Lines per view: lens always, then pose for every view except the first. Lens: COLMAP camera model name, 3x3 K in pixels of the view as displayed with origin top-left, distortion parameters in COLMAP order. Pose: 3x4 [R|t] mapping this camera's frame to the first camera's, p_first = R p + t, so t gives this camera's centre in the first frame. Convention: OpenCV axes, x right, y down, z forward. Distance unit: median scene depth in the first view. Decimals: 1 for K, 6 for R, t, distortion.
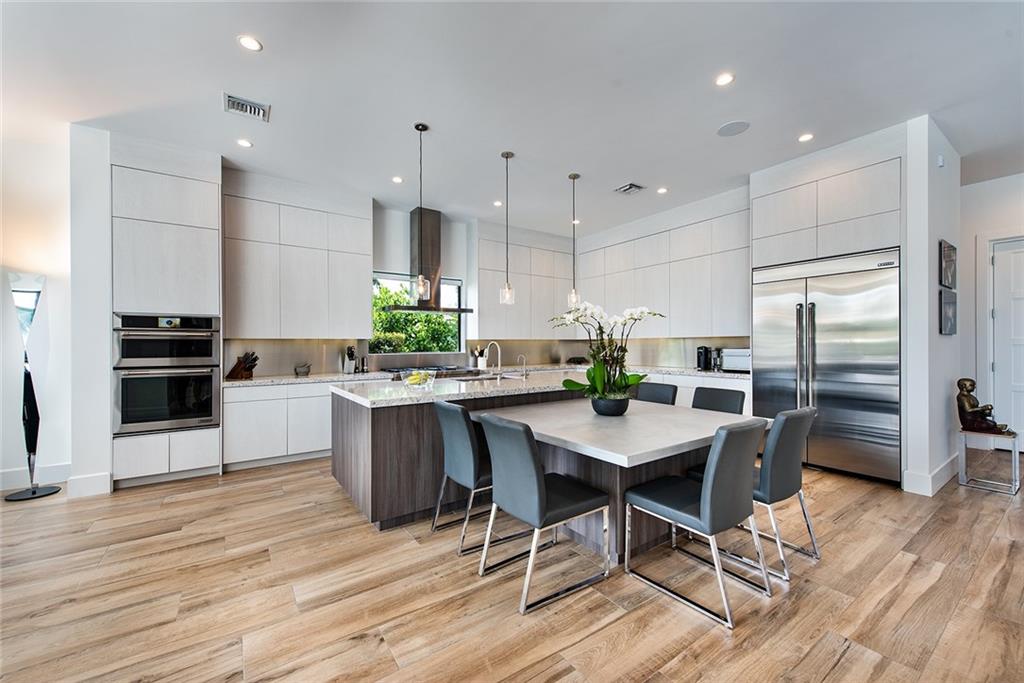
lens RADIAL K [[411.2, 0, 513.8], [0, 411.2, 343.8], [0, 0, 1]] dist [-0.015065, -0.000740]
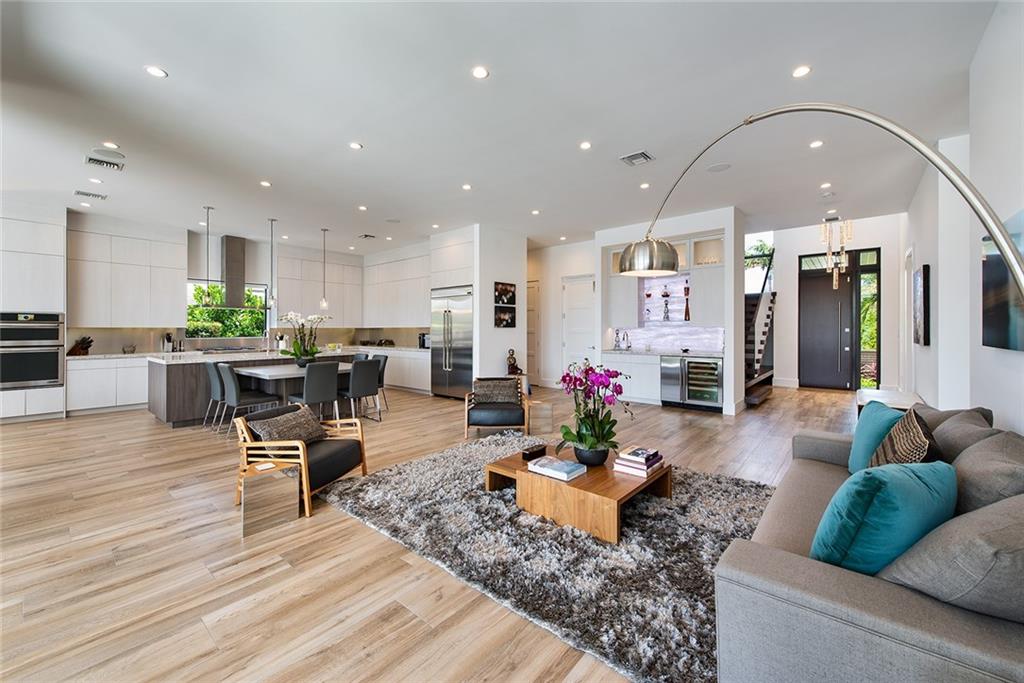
lens RADIAL K [[411.2, 0, 501.3], [0, 411.2, 328.2], [0, 0, 1]] dist [-0.015065, -0.000740]
pose [[0.967466, 0.004321, 0.252965, 0.447822], [-0.003532, 0.999987, -0.003573, -0.010986], [-0.252977, 0.002563, 0.967469, -0.819465]]
